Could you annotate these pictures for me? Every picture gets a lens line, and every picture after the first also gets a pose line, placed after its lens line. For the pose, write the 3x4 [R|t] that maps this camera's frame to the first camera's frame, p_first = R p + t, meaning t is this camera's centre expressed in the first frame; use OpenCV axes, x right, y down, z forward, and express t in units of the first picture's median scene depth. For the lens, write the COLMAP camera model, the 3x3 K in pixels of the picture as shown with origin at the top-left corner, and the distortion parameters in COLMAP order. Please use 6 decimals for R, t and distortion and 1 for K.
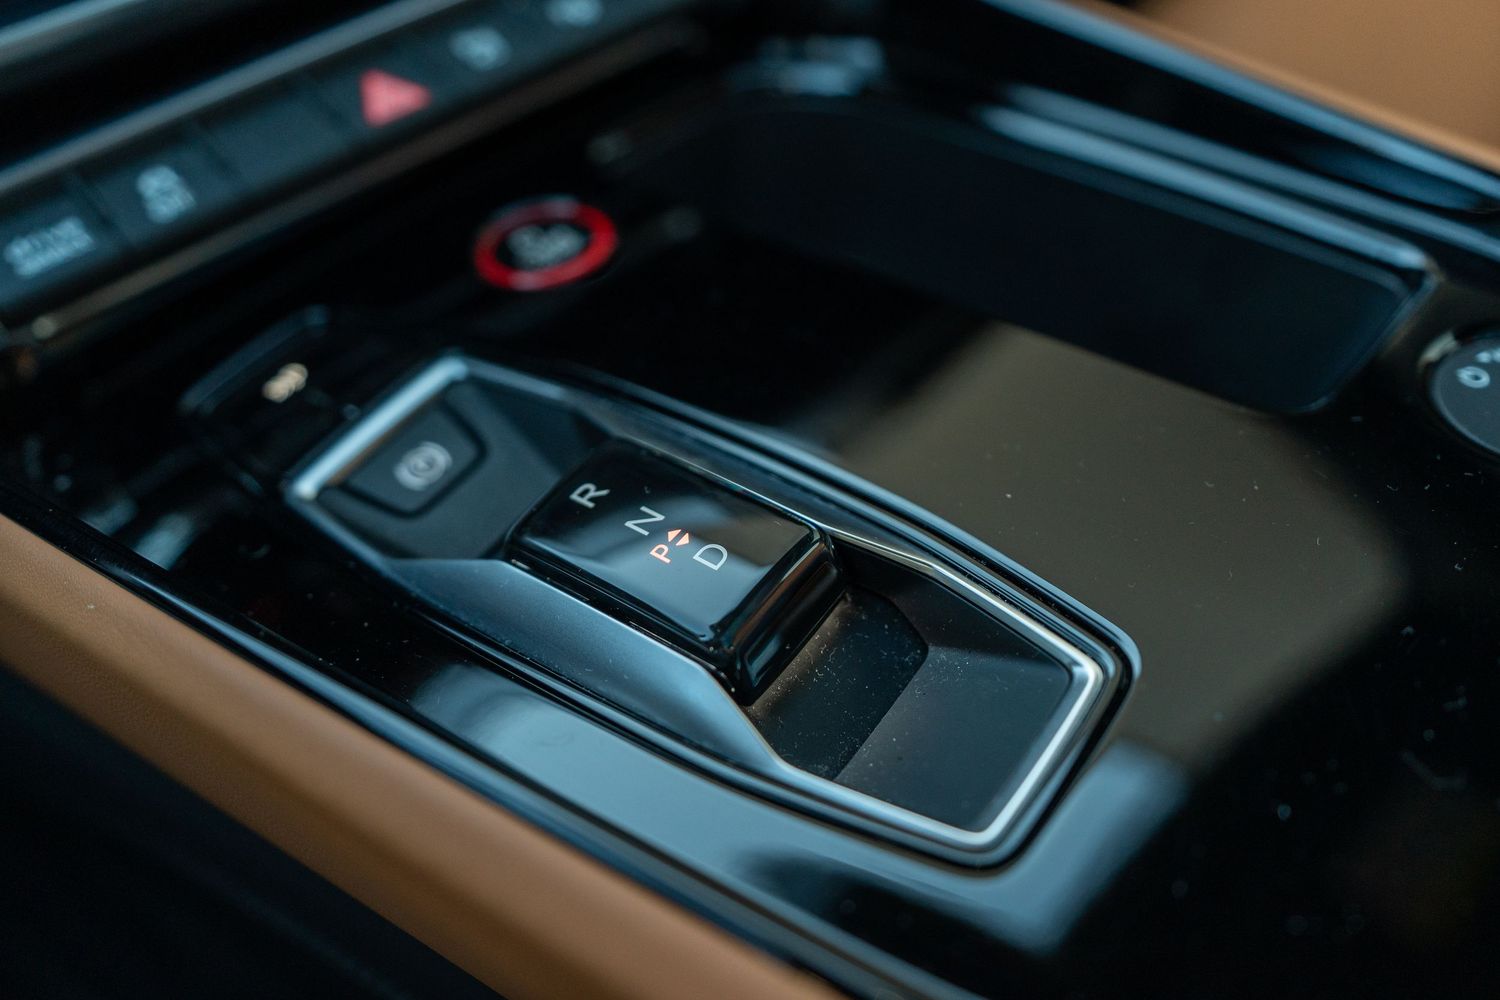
lens RADIAL K [[1354.7, 0, 750.0], [0, 1354.7, 500.0], [0, 0, 1]] dist [-0.002871, 0.006847]
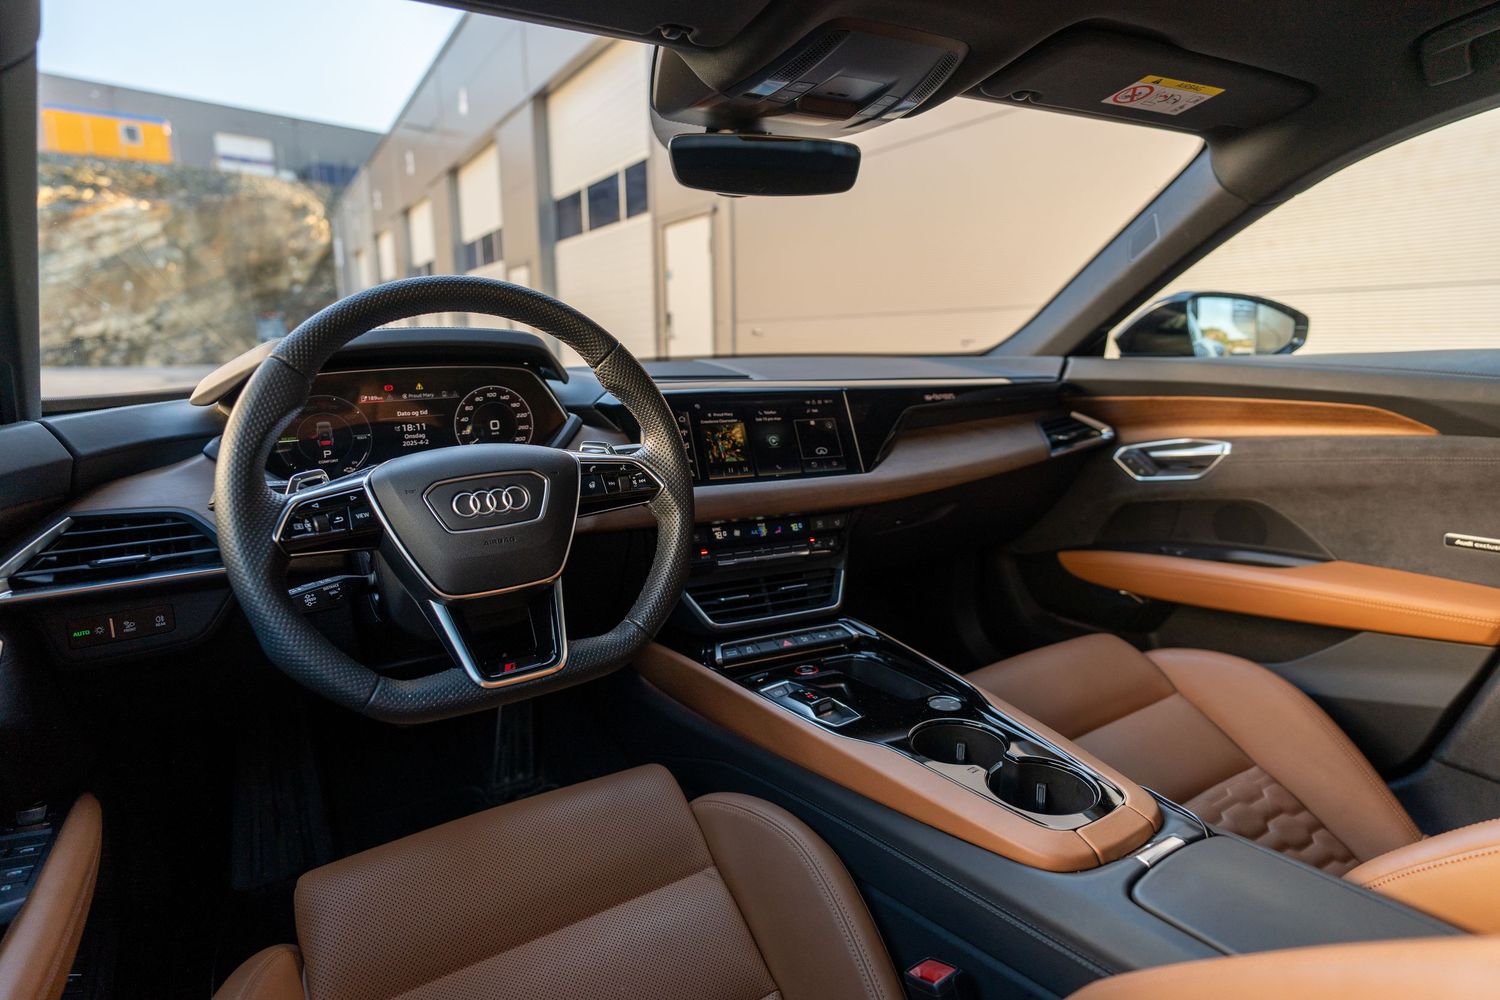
lens RADIAL K [[816.5, 0, 746.3], [0, 816.5, 495.6], [0, 0, 1]] dist [0.001007, 0.000344]
pose [[0.937193, 0.073564, -0.340966, 0.793442], [-0.258695, 0.802291, -0.537965, 1.241166], [0.233979, 0.592383, 0.770932, -2.348523]]
